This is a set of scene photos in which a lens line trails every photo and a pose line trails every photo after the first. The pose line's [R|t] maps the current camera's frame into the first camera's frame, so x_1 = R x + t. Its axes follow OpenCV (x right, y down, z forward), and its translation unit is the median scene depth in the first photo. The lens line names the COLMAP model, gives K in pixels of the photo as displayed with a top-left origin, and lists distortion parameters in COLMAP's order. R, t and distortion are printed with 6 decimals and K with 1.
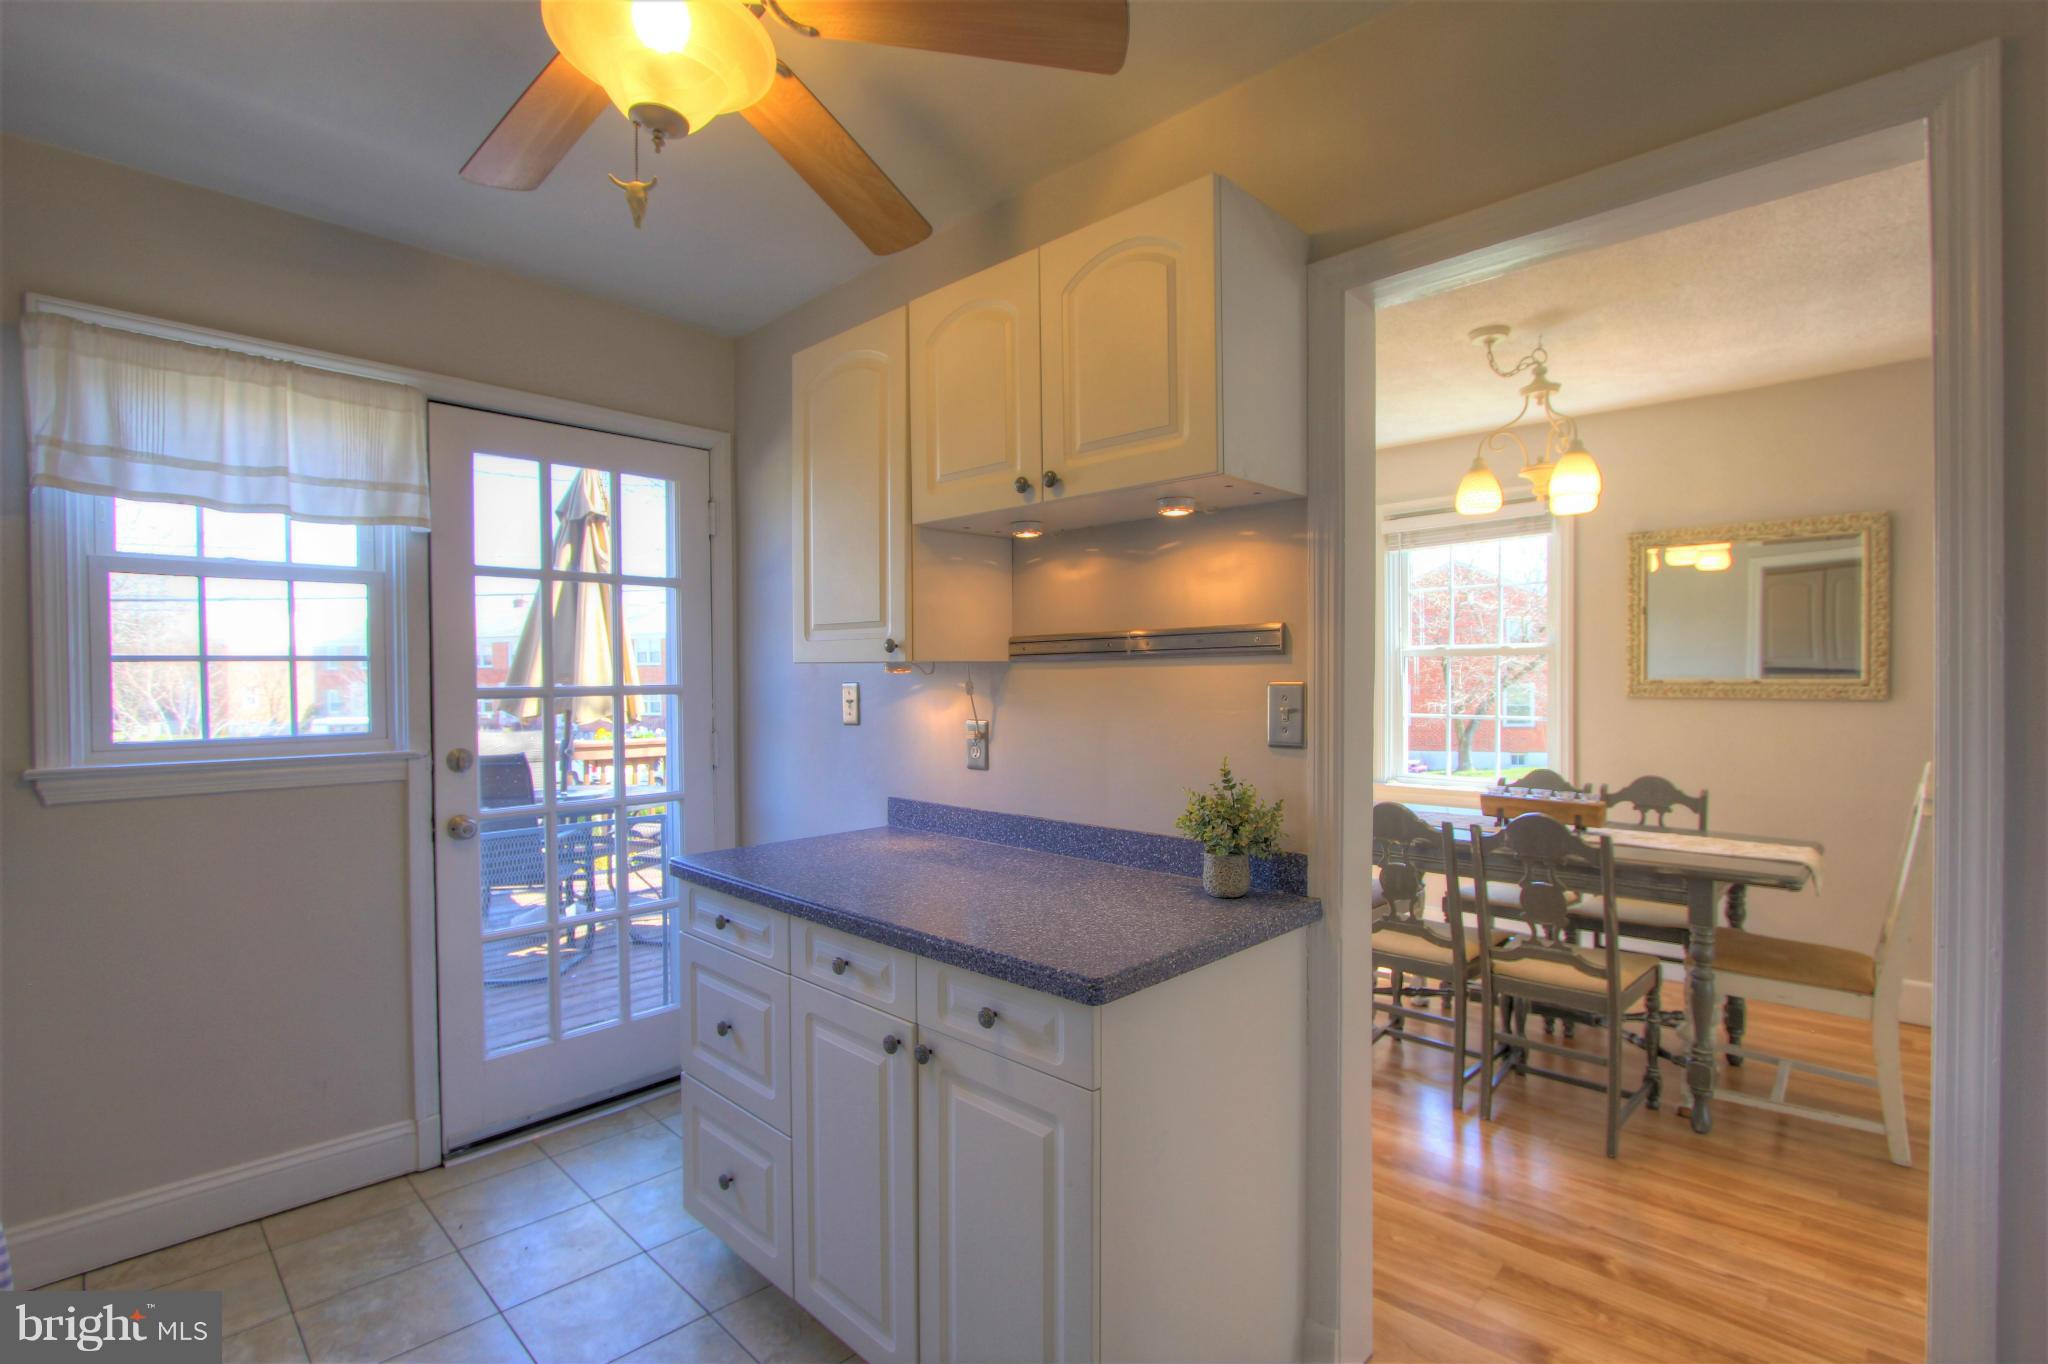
lens RADIAL K [[949.8, 0, 1034.4], [0, 949.8, 689.4], [0, 0, 1]] dist [-0.019184, 0.000238]
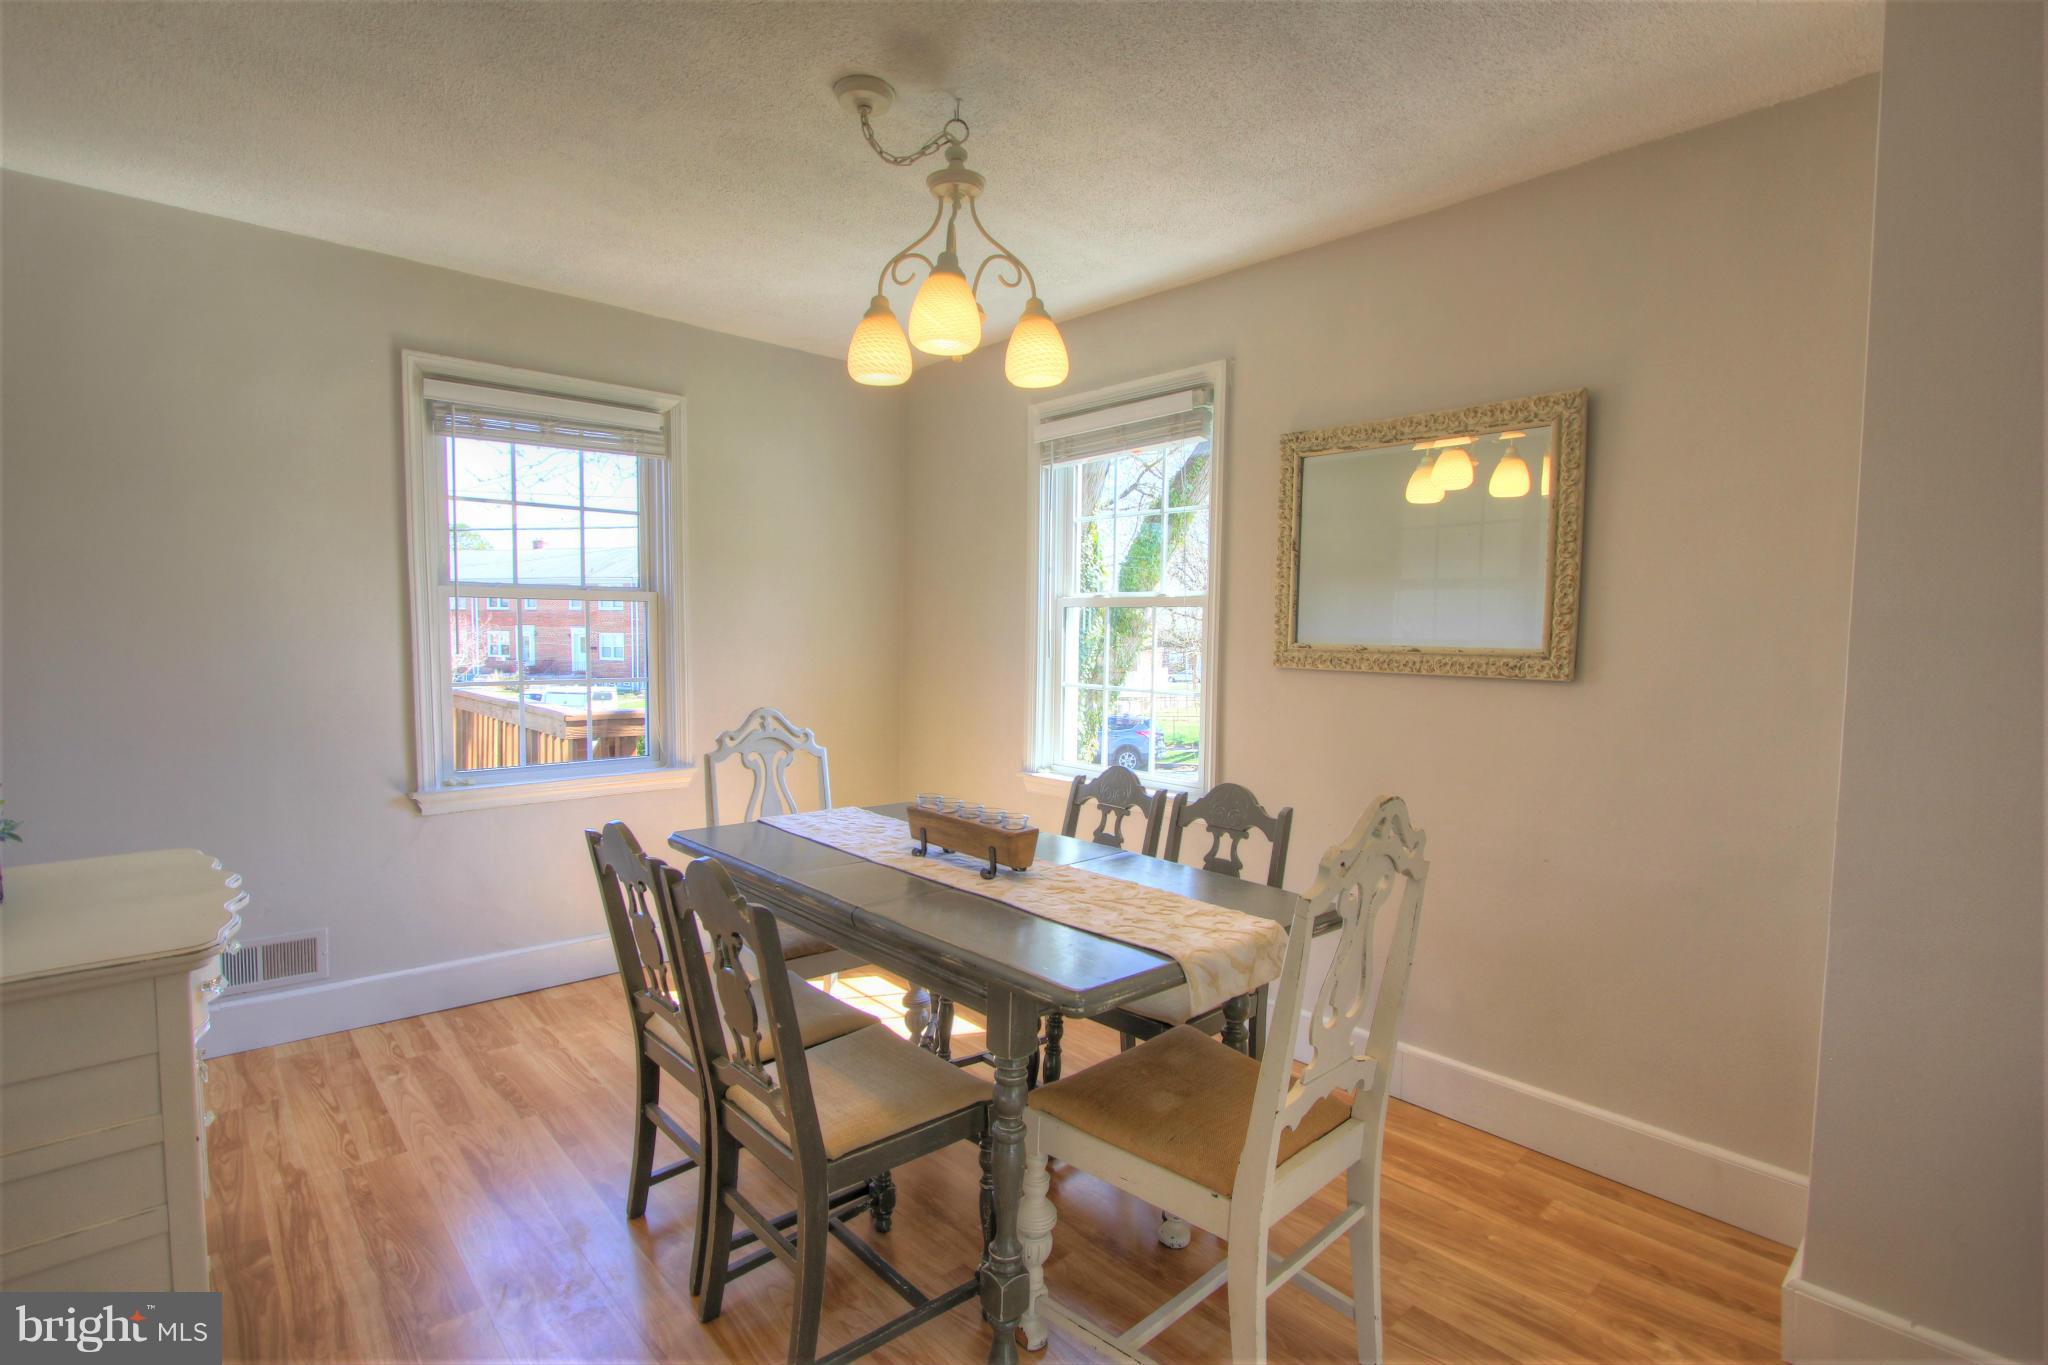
lens RADIAL K [[997.0, 0, 1080.9], [0, 997.0, 684.6], [0, 0, 1]] dist [0.023111, 0.000600]
pose [[0.998808, 0.021663, -0.043750, 0.595776], [-0.019816, 0.998912, 0.042221, -0.009406], [0.044617, -0.041303, 0.998150, 0.281275]]
